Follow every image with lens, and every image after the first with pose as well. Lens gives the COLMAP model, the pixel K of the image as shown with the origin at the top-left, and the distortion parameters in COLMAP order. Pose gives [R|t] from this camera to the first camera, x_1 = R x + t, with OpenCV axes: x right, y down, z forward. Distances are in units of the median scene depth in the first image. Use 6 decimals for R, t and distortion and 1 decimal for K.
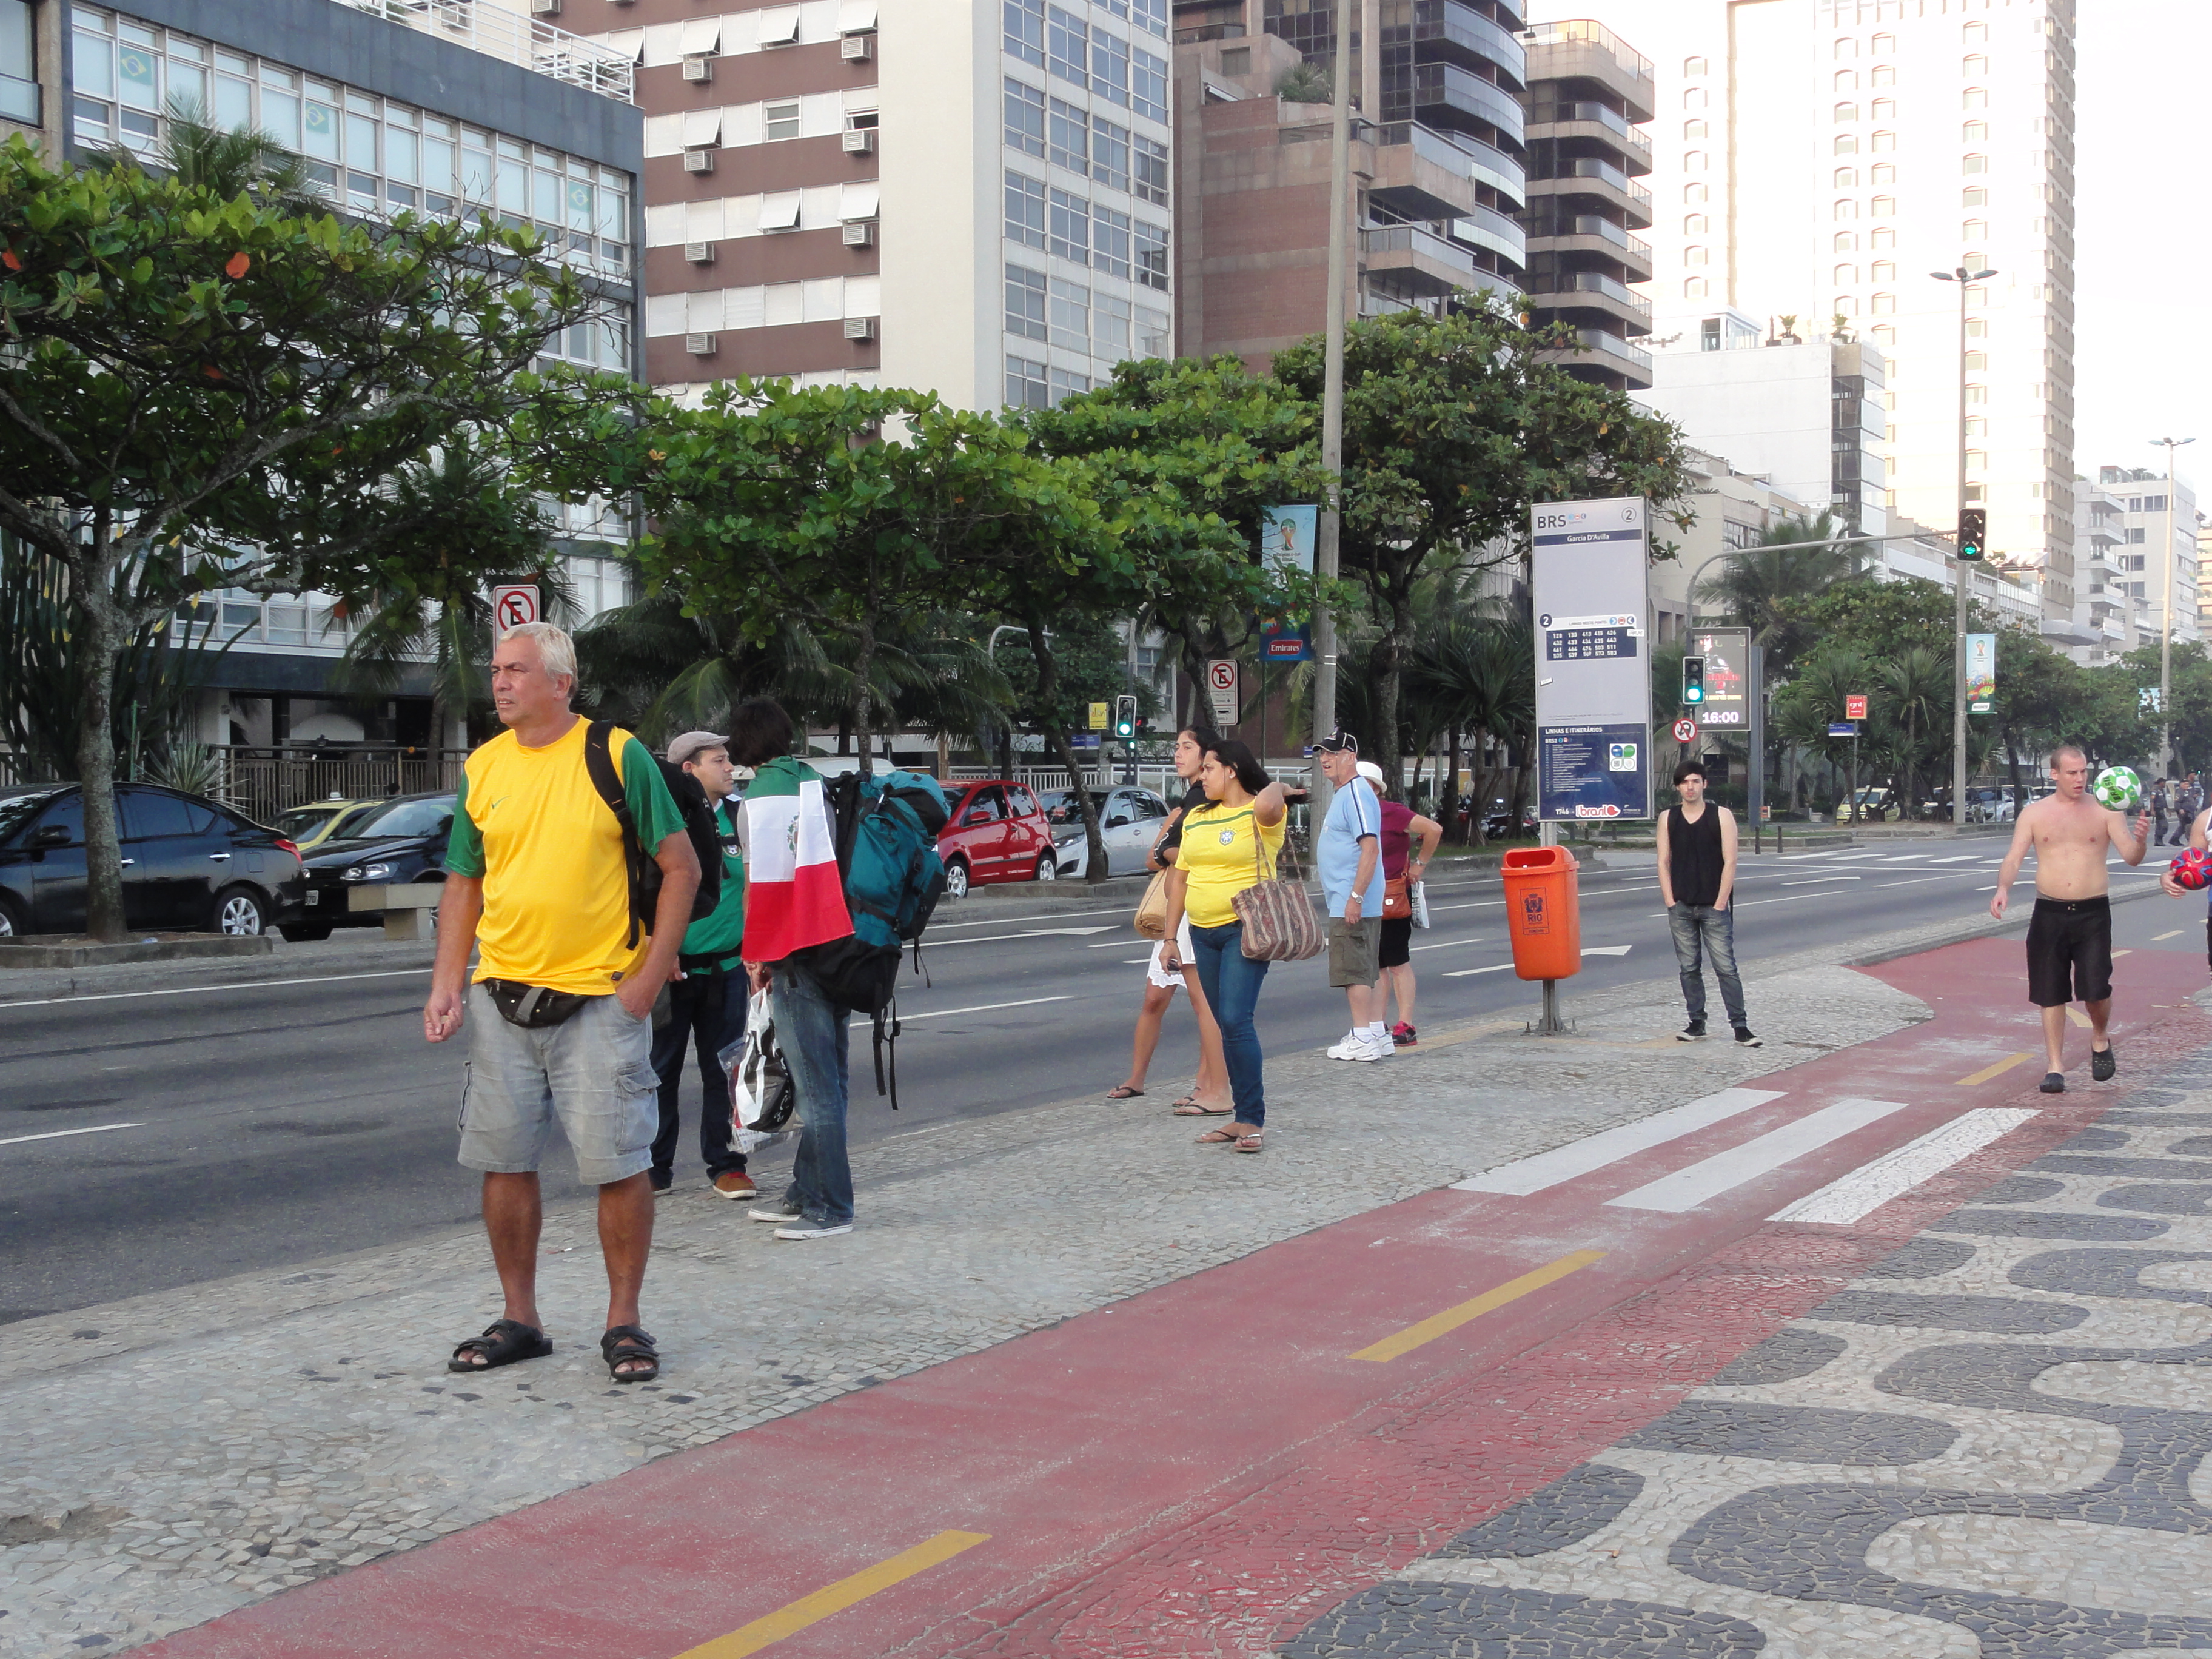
lens RADIAL K [[2957.7, 0, 1106.0], [0, 2957.7, 829.5], [0, 0, 1]] dist [-0.025789, 0.074405]
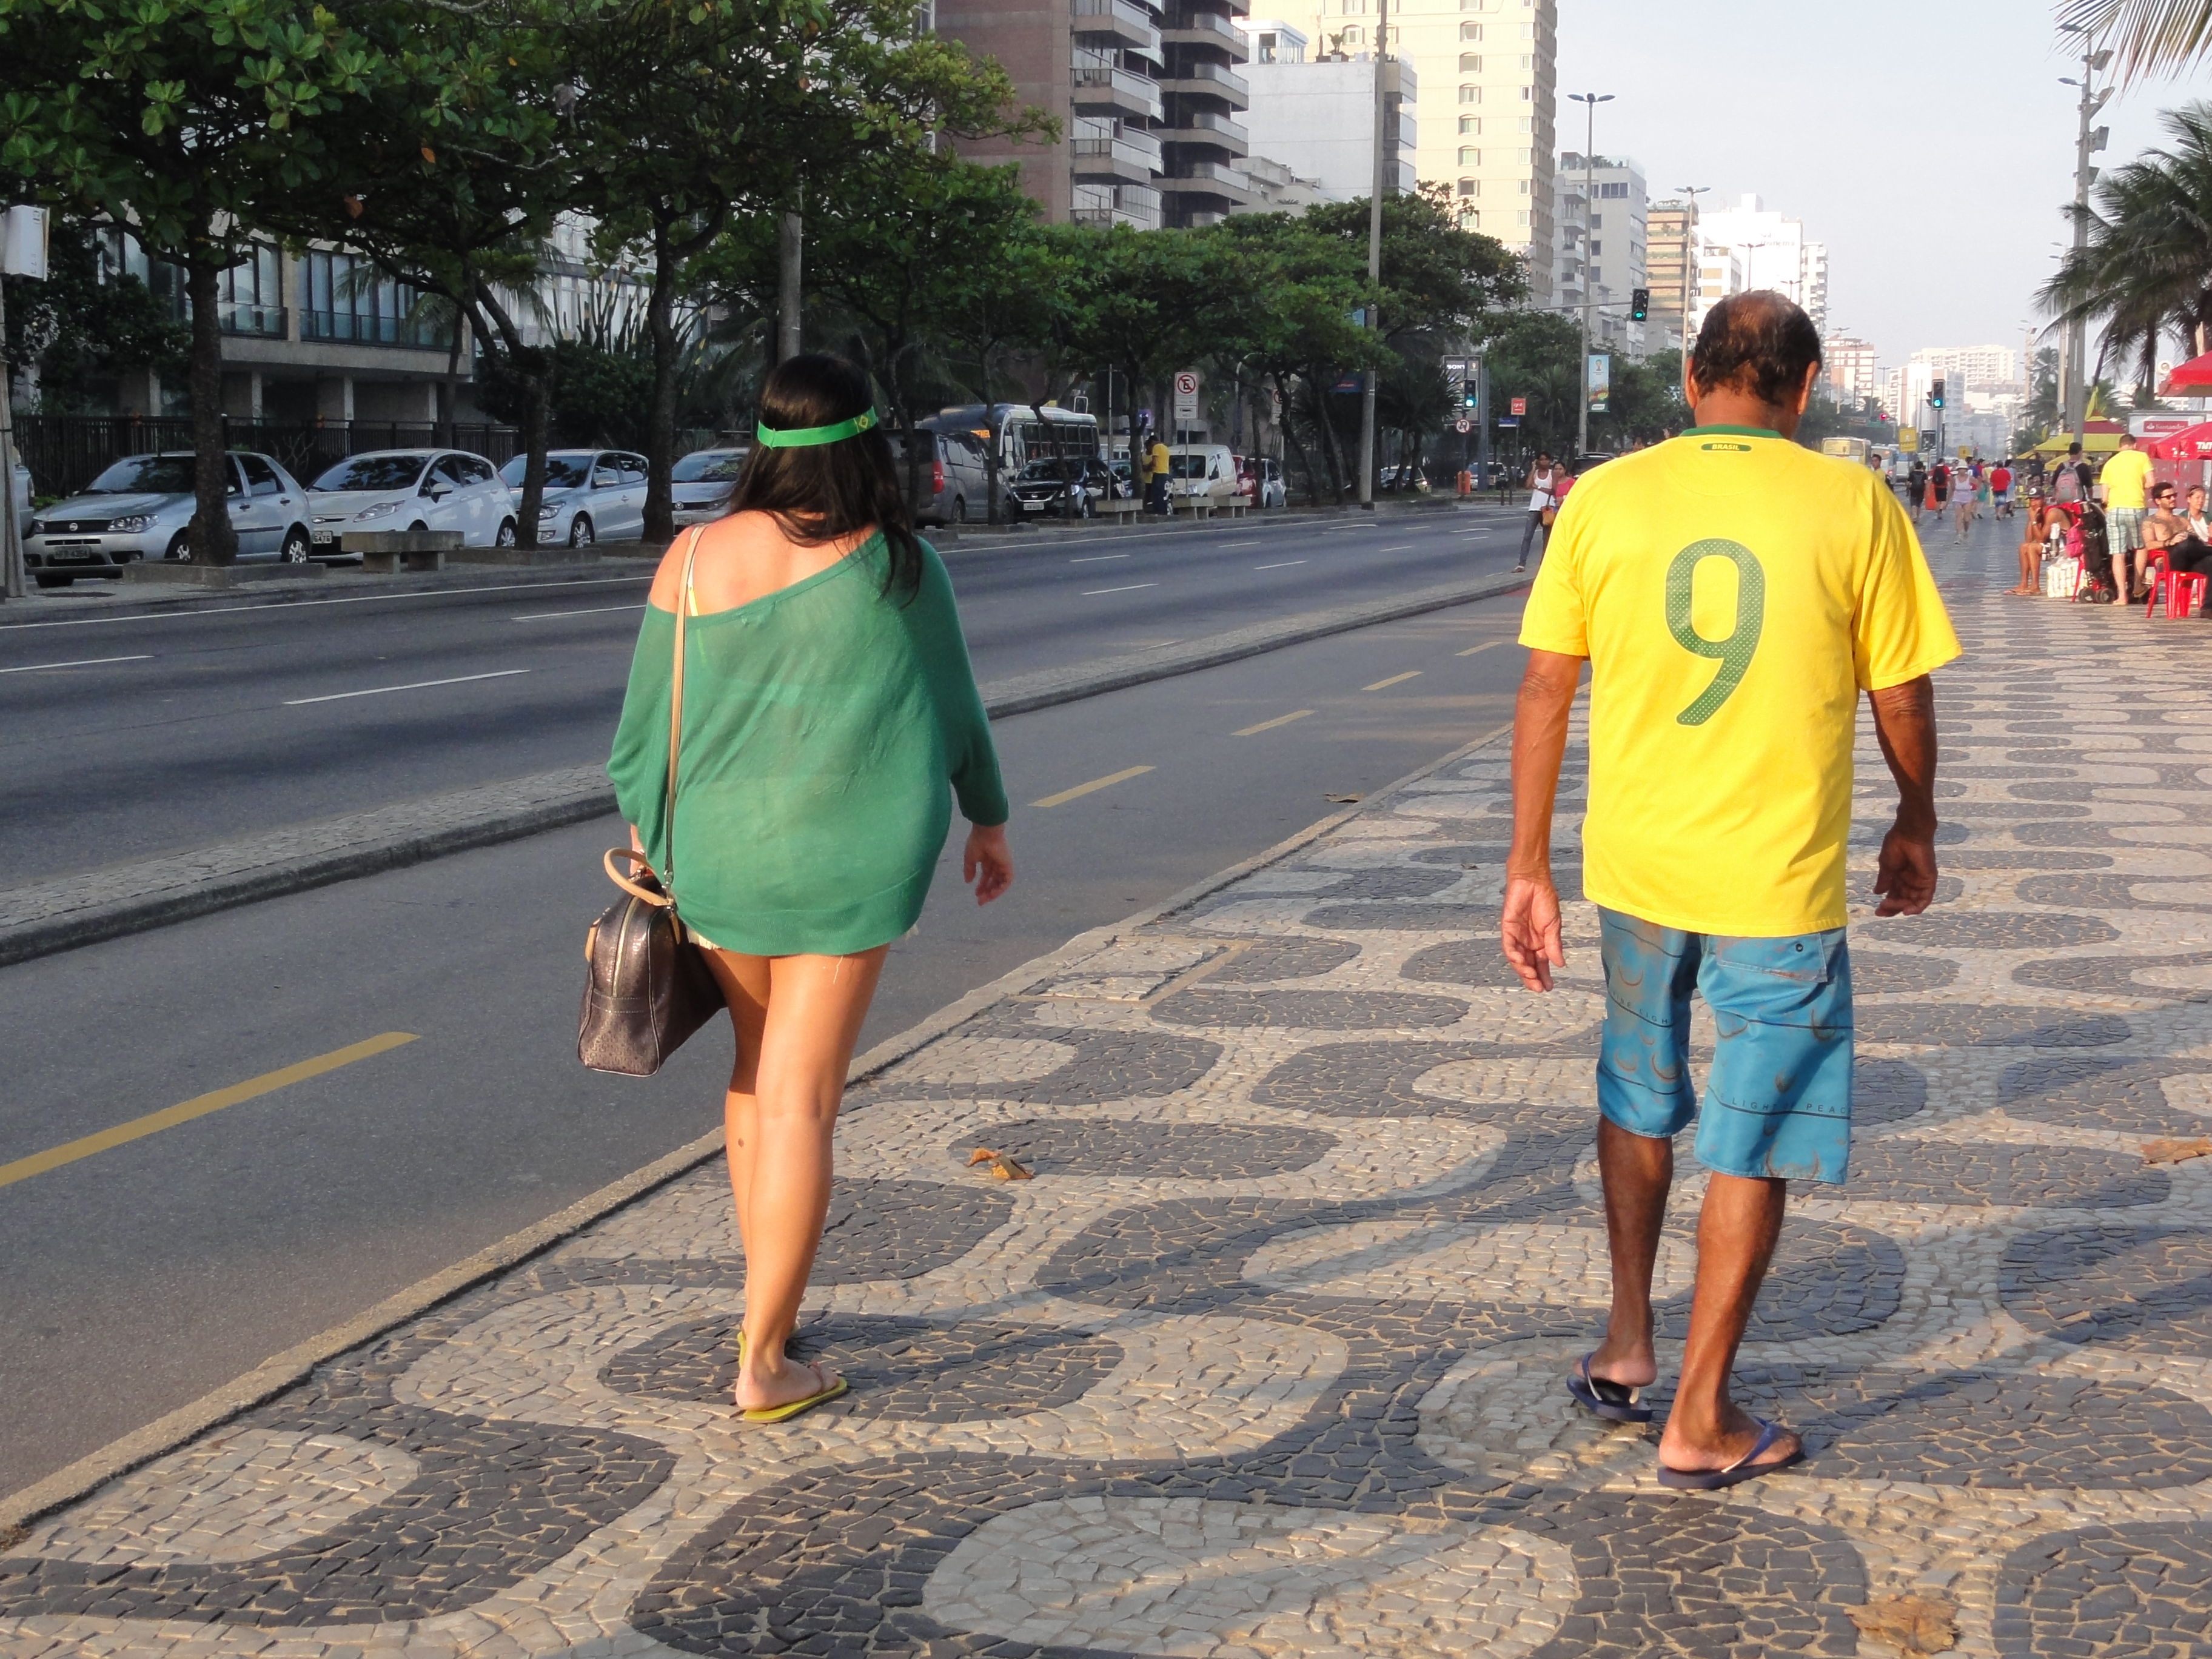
lens RADIAL K [[3356.3, 0, 1106.0], [0, 3356.3, 829.5], [0, 0, 1]] dist [-0.006452, -0.057255]
pose [[0.977834, -0.012321, 0.209017, -0.283064], [-0.007937, 0.995368, 0.095808, 0.008403], [-0.209229, -0.095343, 0.973207, -0.558705]]
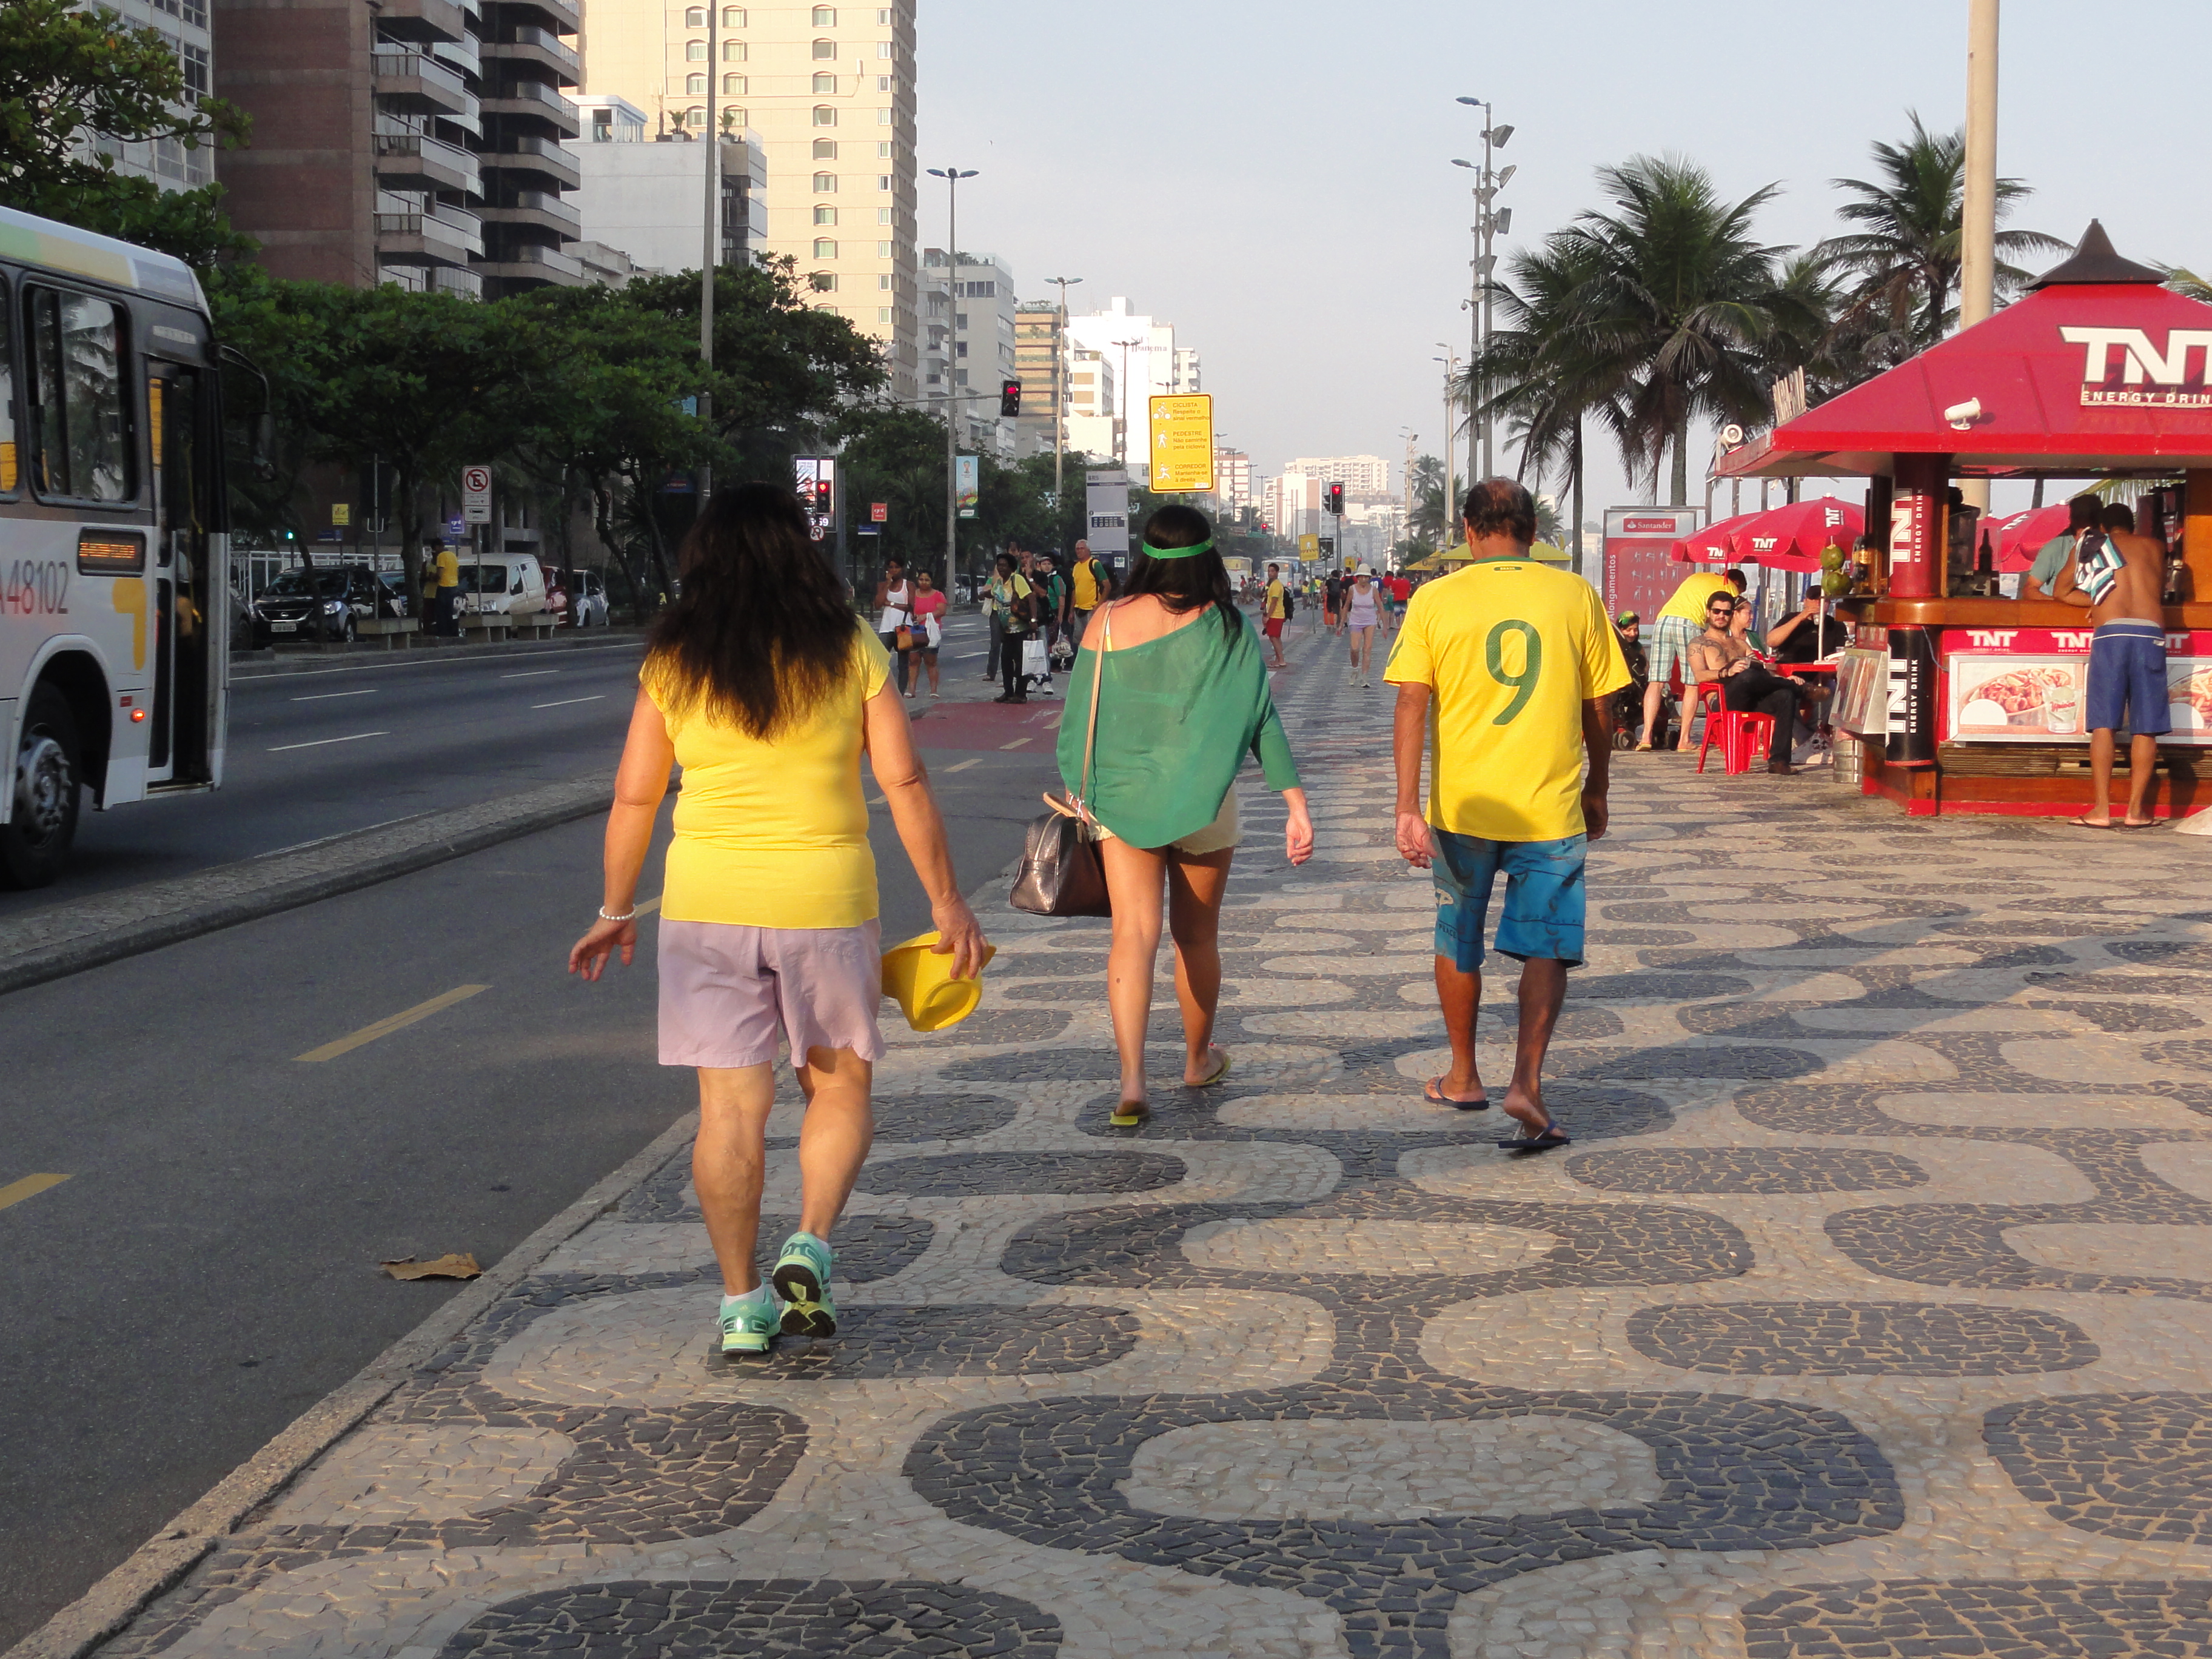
lens RADIAL K [[3522.2, 0, 1106.0], [0, 3522.2, 829.5], [0, 0, 1]] dist [0.004967, 0.147928]
pose [[0.923315, -0.019190, 0.383563, -0.245569], [-0.003205, 0.998331, 0.057661, 0.007668], [-0.384030, -0.054469, 0.921713, -0.459146]]
